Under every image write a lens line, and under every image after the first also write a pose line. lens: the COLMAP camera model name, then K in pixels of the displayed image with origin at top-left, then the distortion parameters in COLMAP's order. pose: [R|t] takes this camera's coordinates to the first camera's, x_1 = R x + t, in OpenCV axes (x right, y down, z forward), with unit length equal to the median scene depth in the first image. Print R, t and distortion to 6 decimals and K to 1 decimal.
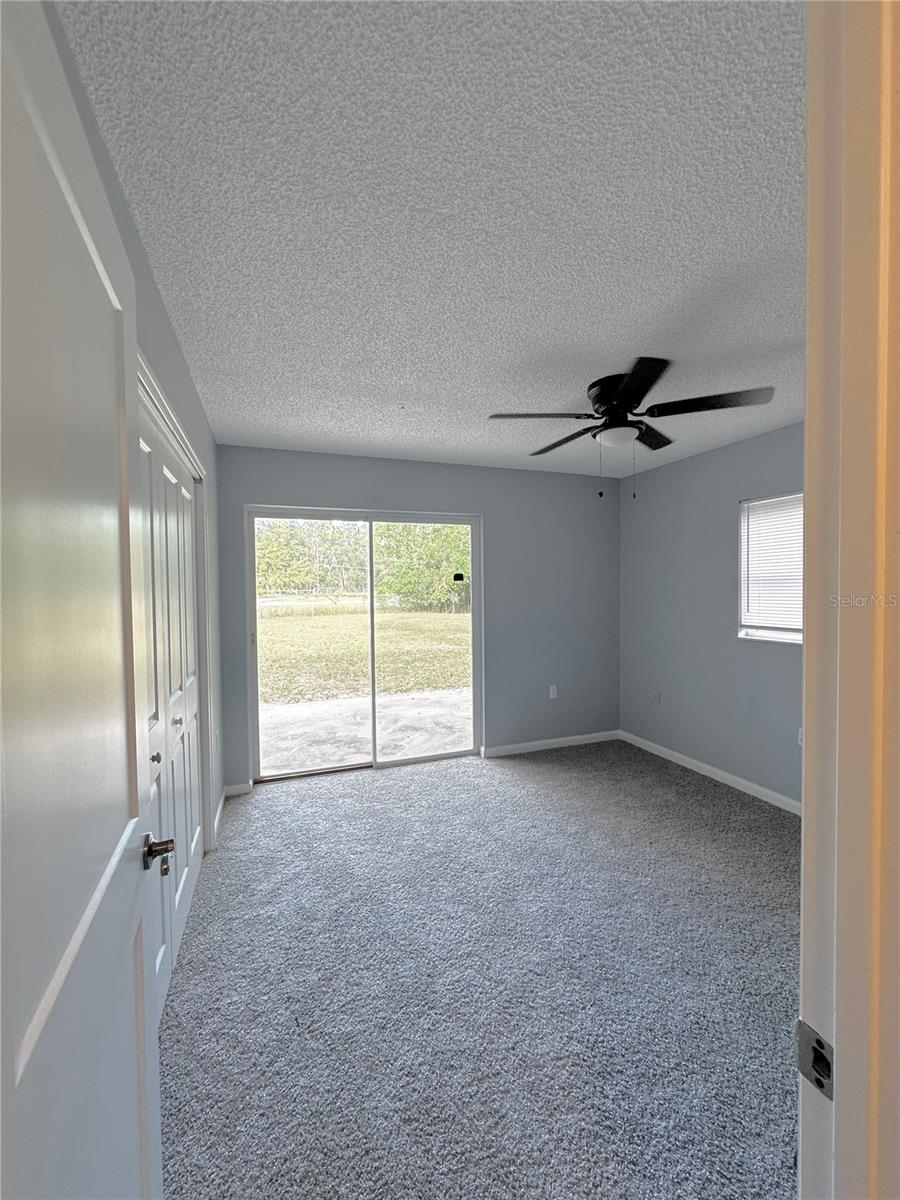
lens RADIAL K [[486.7, 0, 451.5], [0, 486.7, 597.5], [0, 0, 1]] dist [-0.003592, 0.000510]
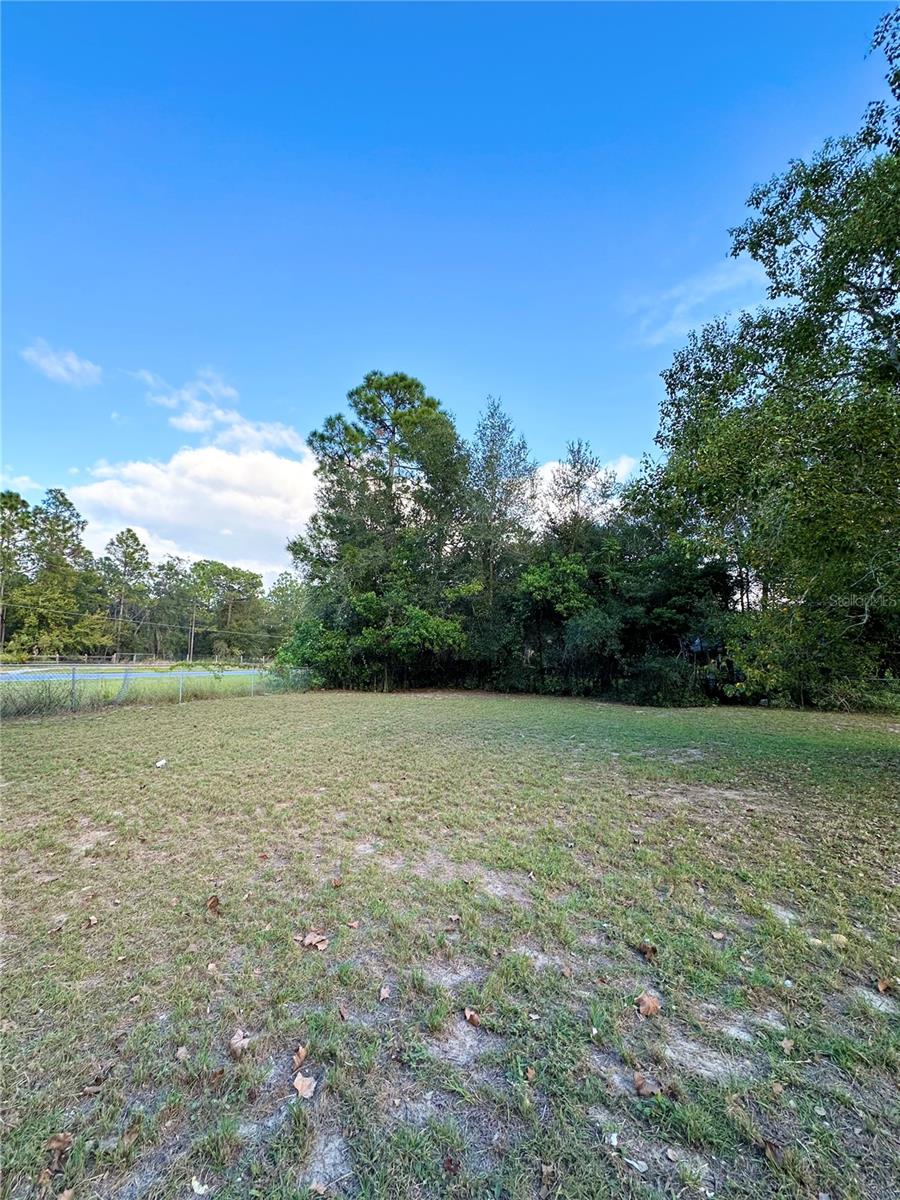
lens RADIAL K [[486.7, 0, 449.0], [0, 486.7, 598.3], [0, 0, 1]] dist [-0.003592, 0.000510]
pose [[0.934569, 0.058909, 0.350870, -0.080188], [-0.008456, 0.989596, -0.143626, -0.001293], [-0.355681, 0.131262, 0.925344, 0.154942]]
